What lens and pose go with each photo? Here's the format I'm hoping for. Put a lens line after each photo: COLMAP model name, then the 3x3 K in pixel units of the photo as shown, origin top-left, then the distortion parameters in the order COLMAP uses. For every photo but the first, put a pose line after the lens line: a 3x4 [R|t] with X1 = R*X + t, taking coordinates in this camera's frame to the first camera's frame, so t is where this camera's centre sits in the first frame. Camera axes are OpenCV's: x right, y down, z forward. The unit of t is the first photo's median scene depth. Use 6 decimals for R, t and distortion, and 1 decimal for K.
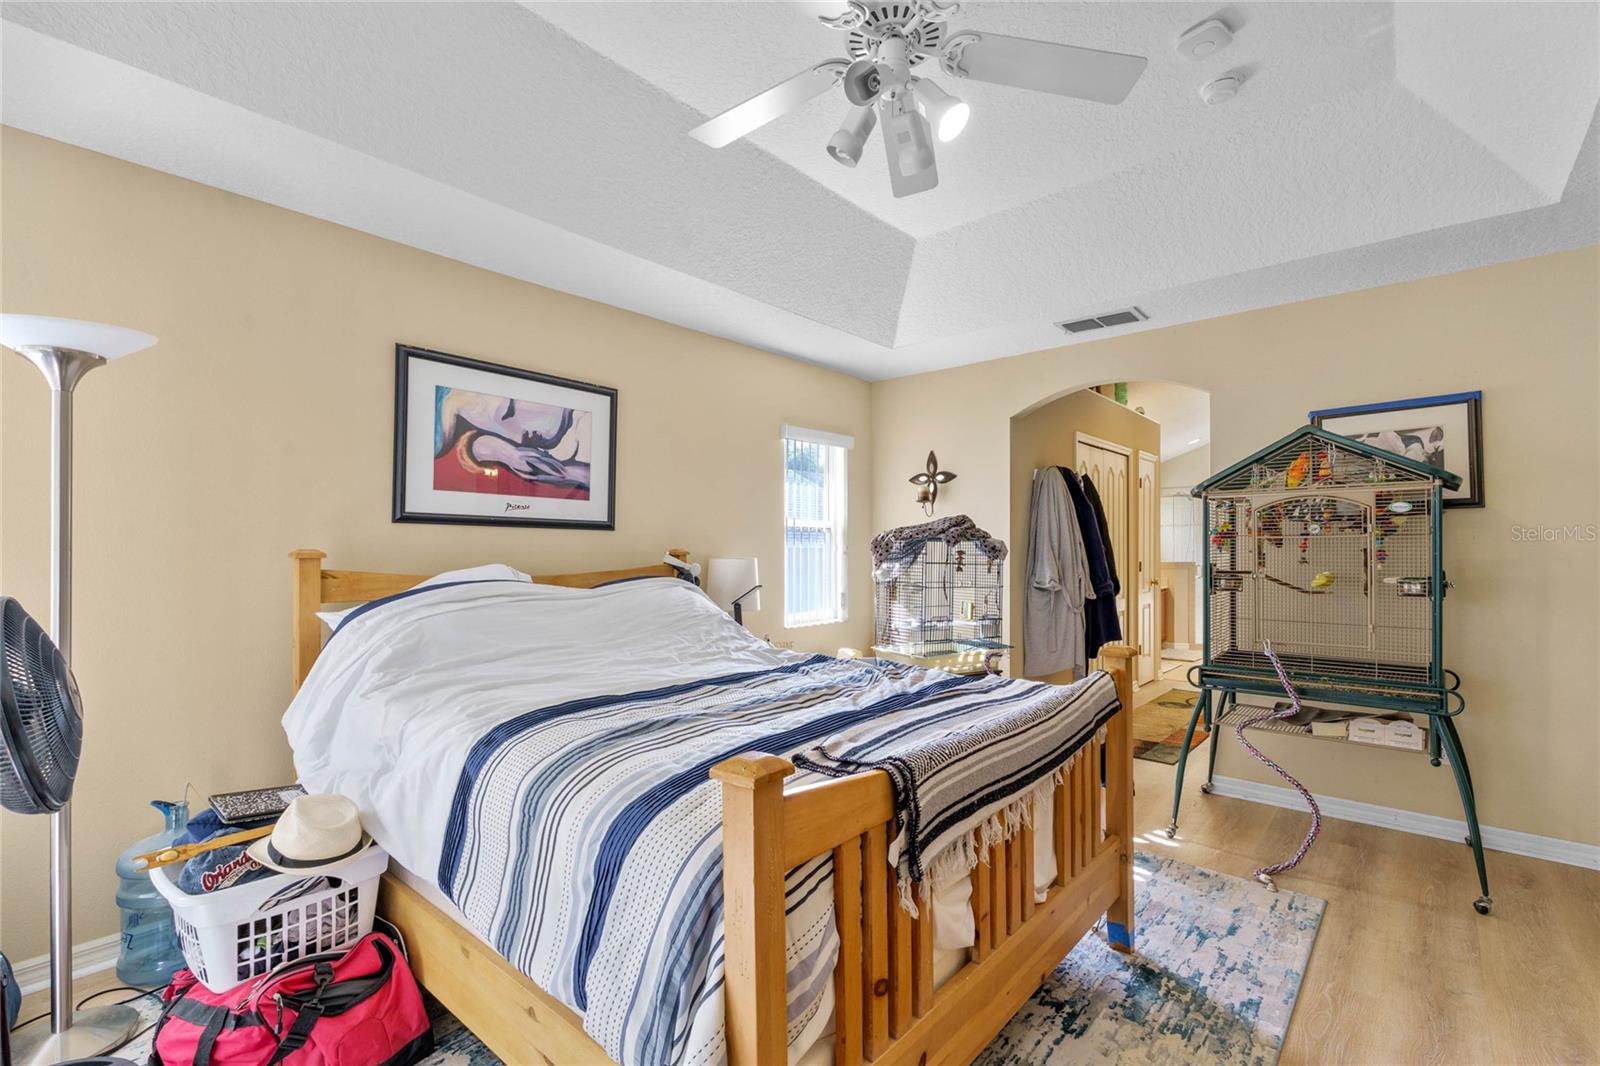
lens RADIAL K [[716.3, 0, 803.2], [0, 716.3, 537.7], [0, 0, 1]] dist [-0.008647, 0.000310]
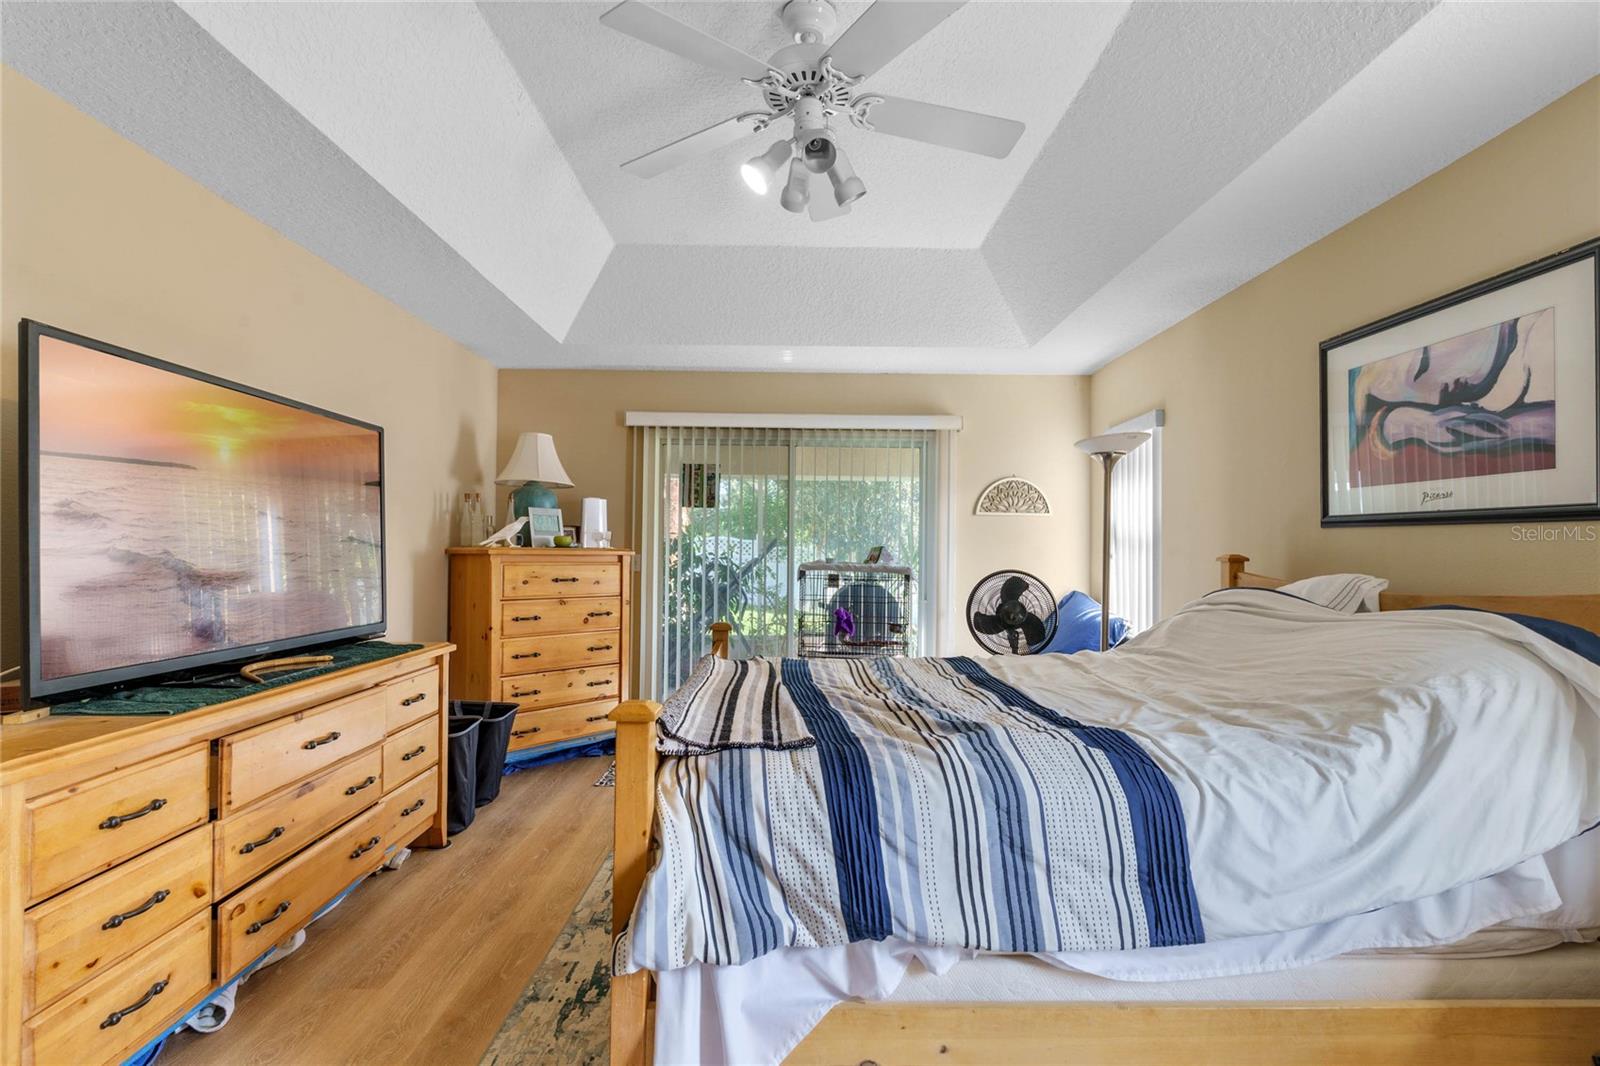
lens RADIAL K [[739.2, 0, 804.5], [0, 739.2, 530.8], [0, 0, 1]] dist [-0.000173, 0.000335]
pose [[-0.742431, -0.023719, -0.669502, 0.534698], [0.001203, 0.999324, -0.036738, 0.016930], [0.669921, -0.028081, -0.741901, 1.099873]]
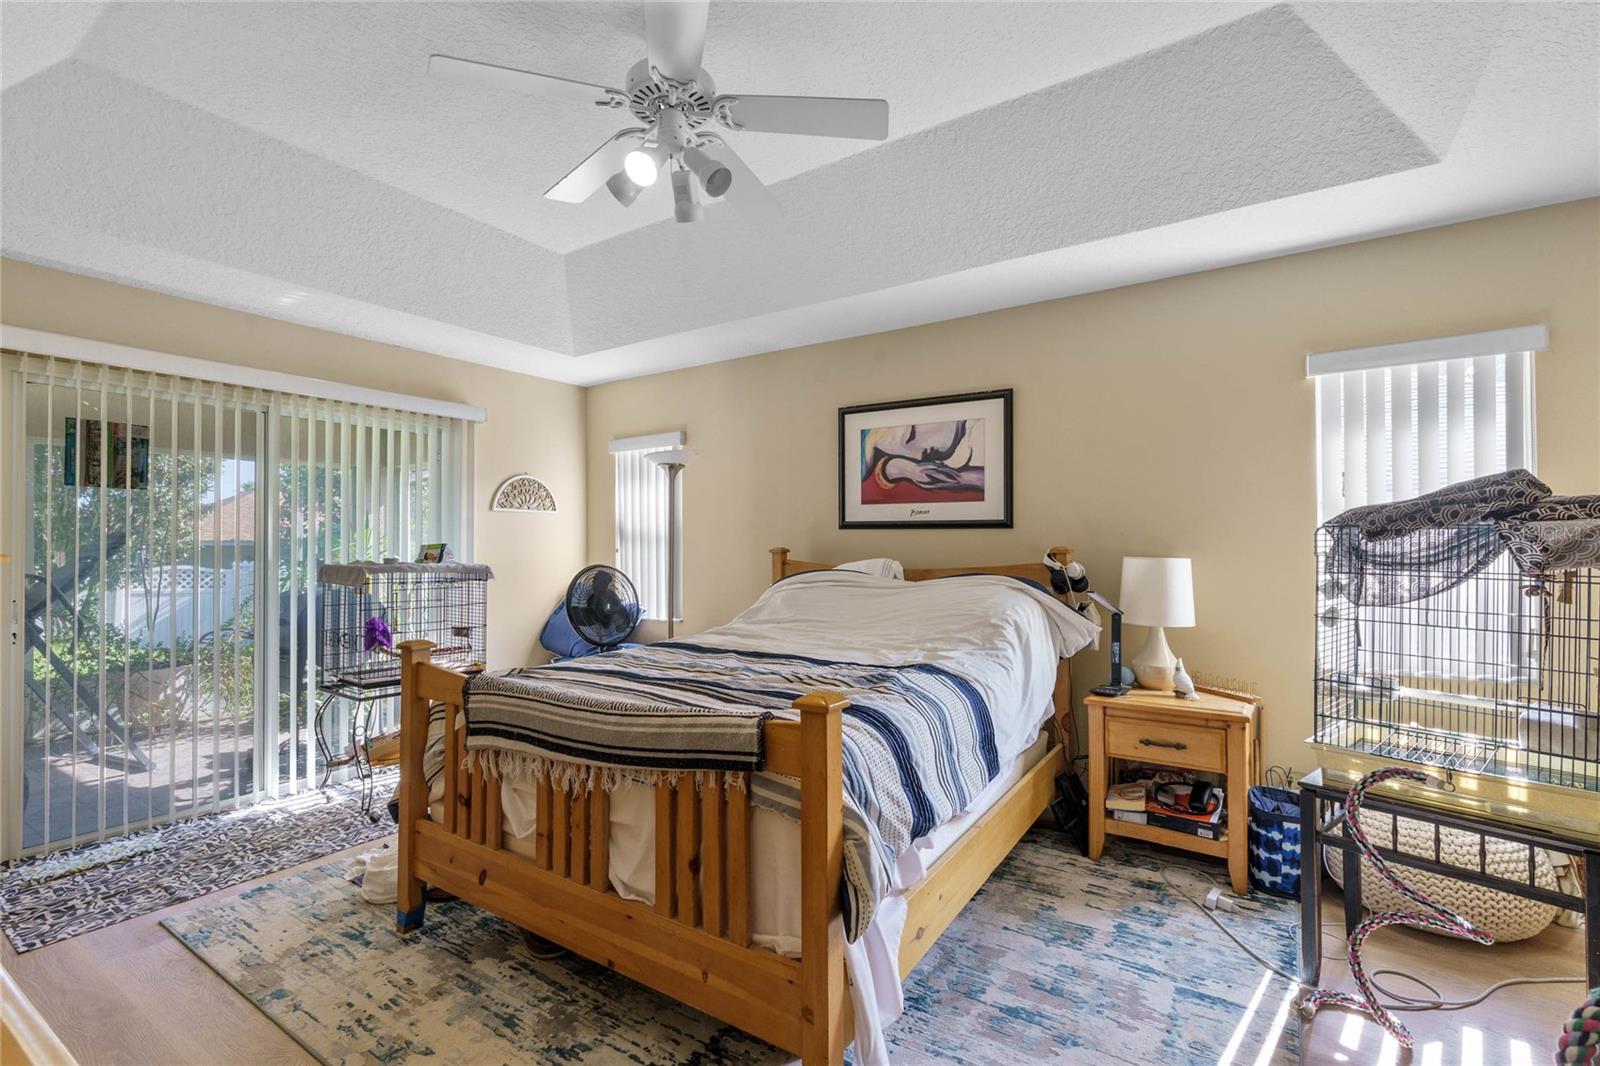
lens RADIAL K [[716.3, 0, 803.2], [0, 716.3, 537.7], [0, 0, 1]] dist [-0.008647, 0.000310]
pose [[0.138240, -0.009789, -0.990350, 0.768613], [0.019356, 0.999787, -0.007180, 0.005327], [0.990210, -0.018176, 0.138400, 0.621155]]
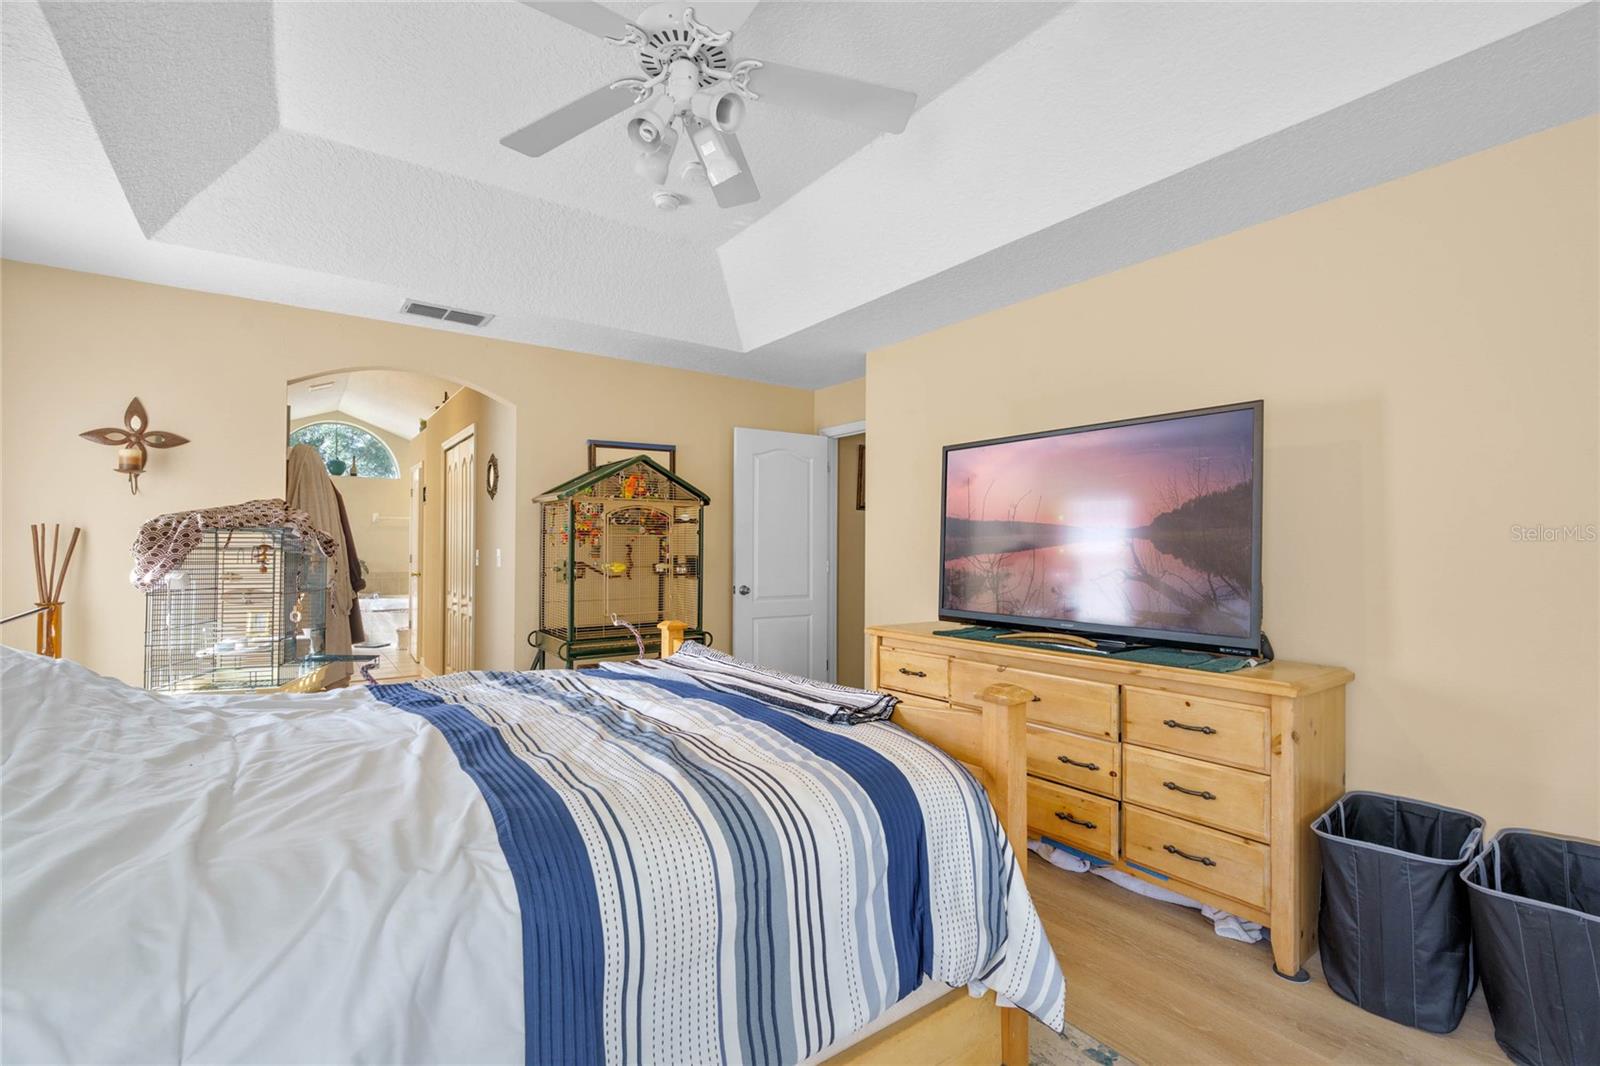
lens RADIAL K [[716.3, 0, 803.2], [0, 716.3, 537.7], [0, 0, 1]] dist [-0.008647, 0.000310]
pose [[0.220197, 0.015195, 0.975337, -0.509862], [-0.019637, 0.999745, -0.011141, 0.010029], [-0.975258, -0.016699, 0.220439, 0.347119]]
